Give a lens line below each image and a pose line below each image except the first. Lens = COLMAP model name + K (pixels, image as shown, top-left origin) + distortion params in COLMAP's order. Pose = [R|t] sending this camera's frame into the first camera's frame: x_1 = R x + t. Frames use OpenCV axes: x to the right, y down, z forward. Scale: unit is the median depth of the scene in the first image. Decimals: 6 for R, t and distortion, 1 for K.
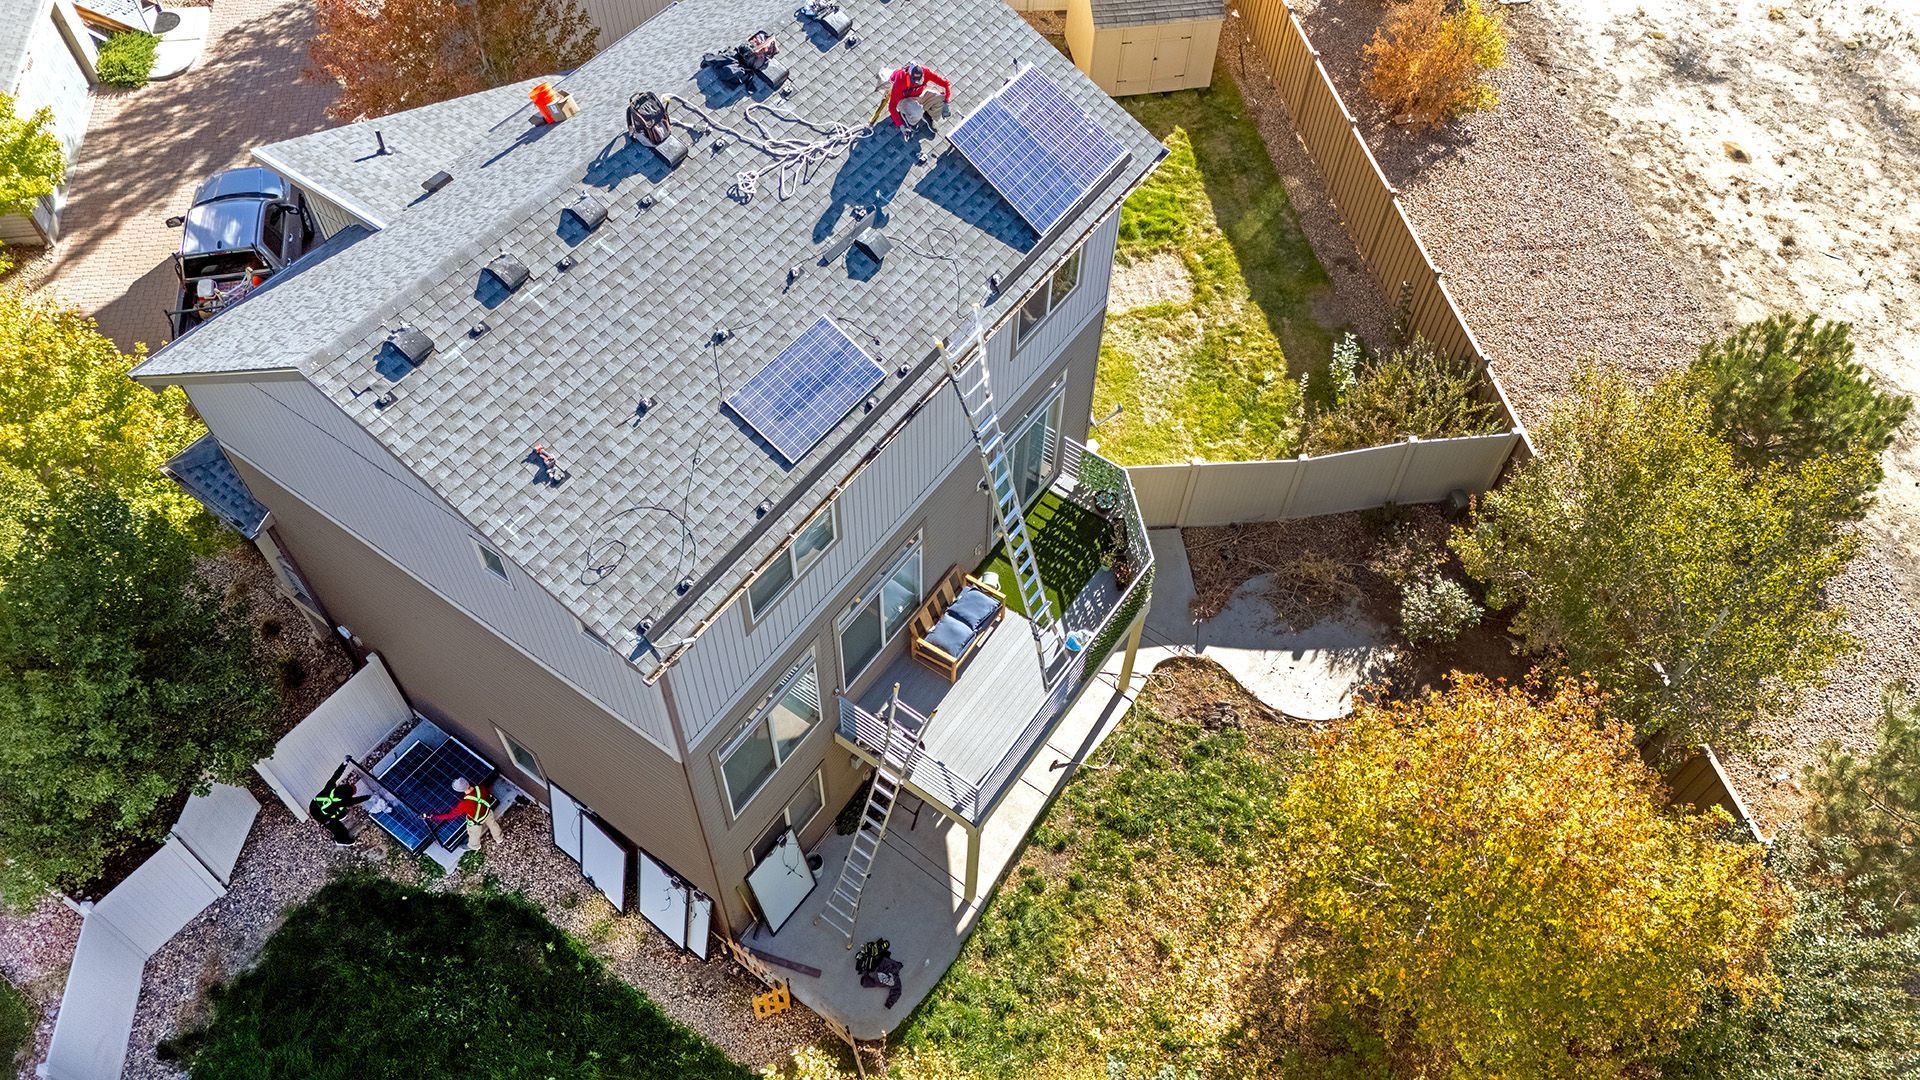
lens RADIAL K [[1381.3, 0, 960.0], [0, 1381.3, 540.0], [0, 0, 1]] dist [0.080962, -0.067302]
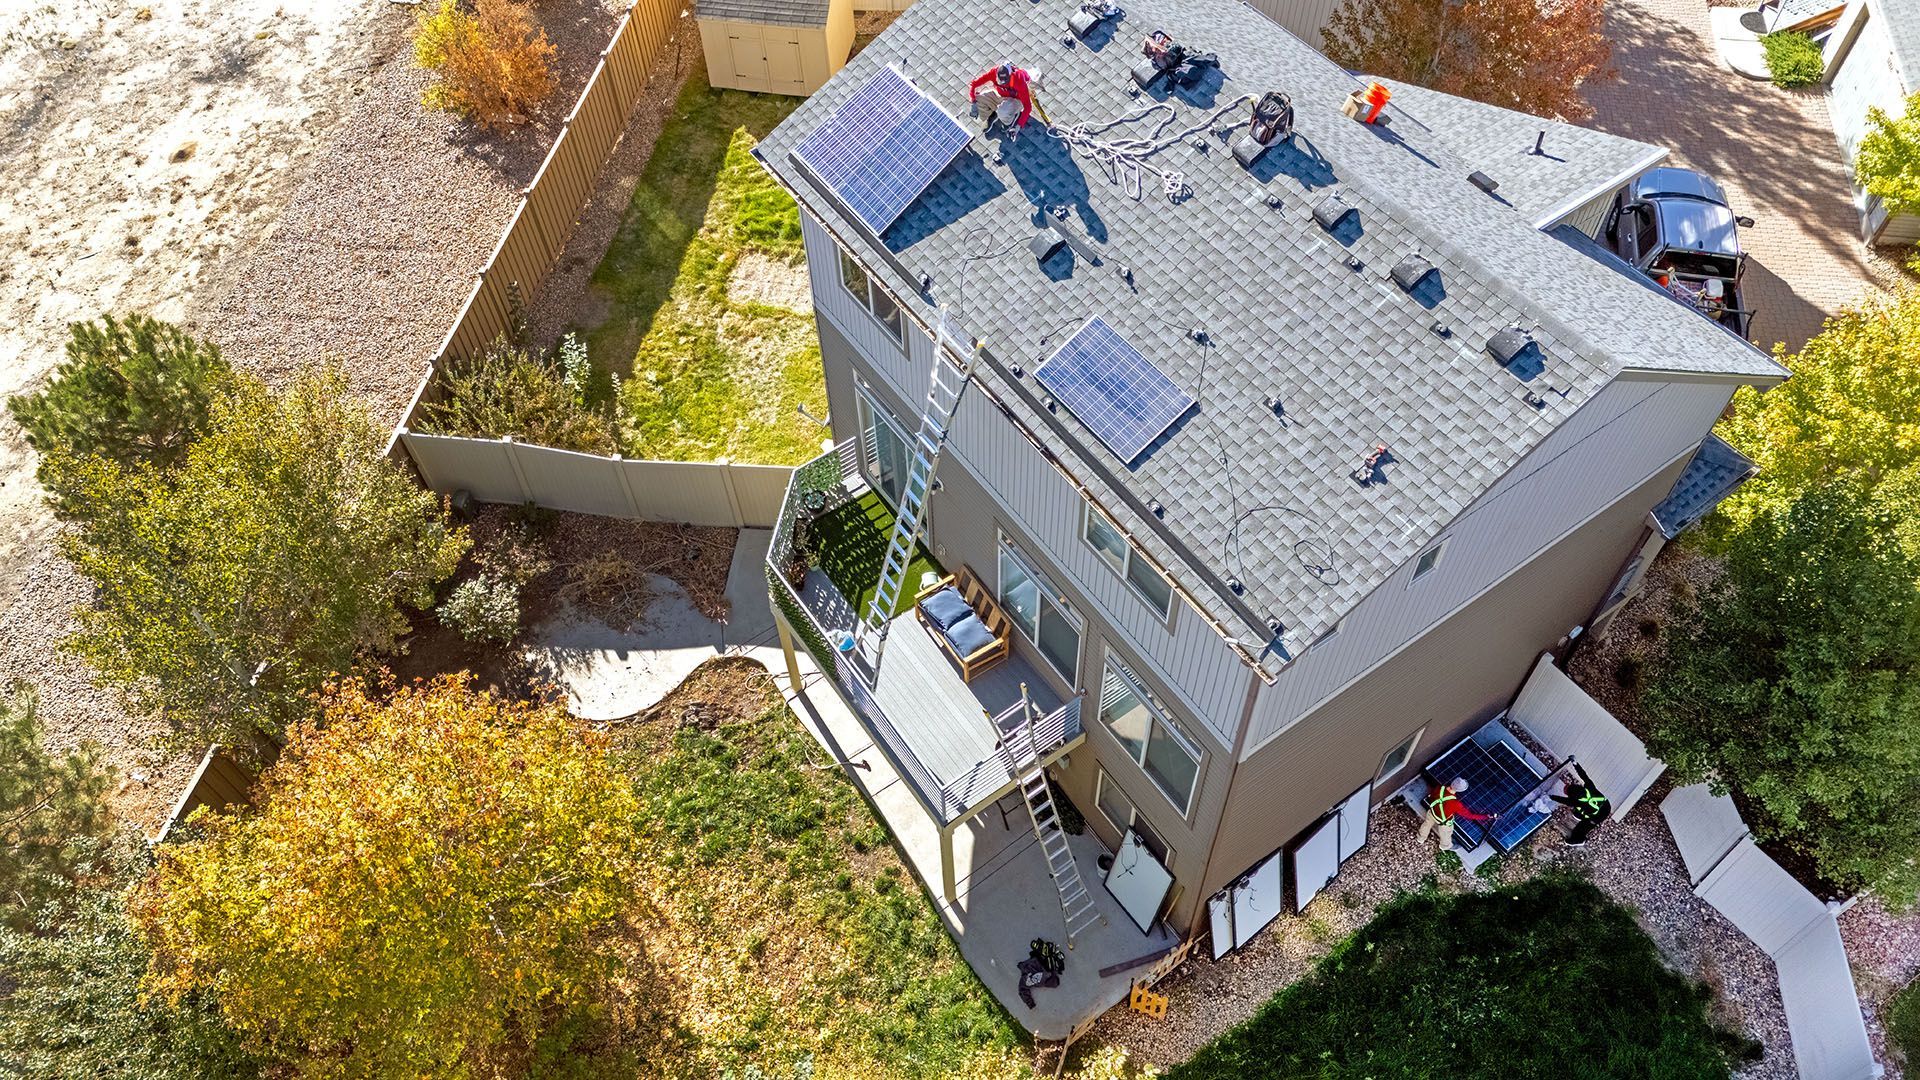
lens RADIAL K [[1381.3, 0, 960.0], [0, 1381.3, 540.0], [0, 0, 1]] dist [0.080962, -0.067302]
pose [[-0.337473, 0.745931, -0.574194, 0.531779], [-0.745634, 0.160499, 0.646738, -0.598811], [0.574579, 0.646395, 0.502028, 0.460723]]
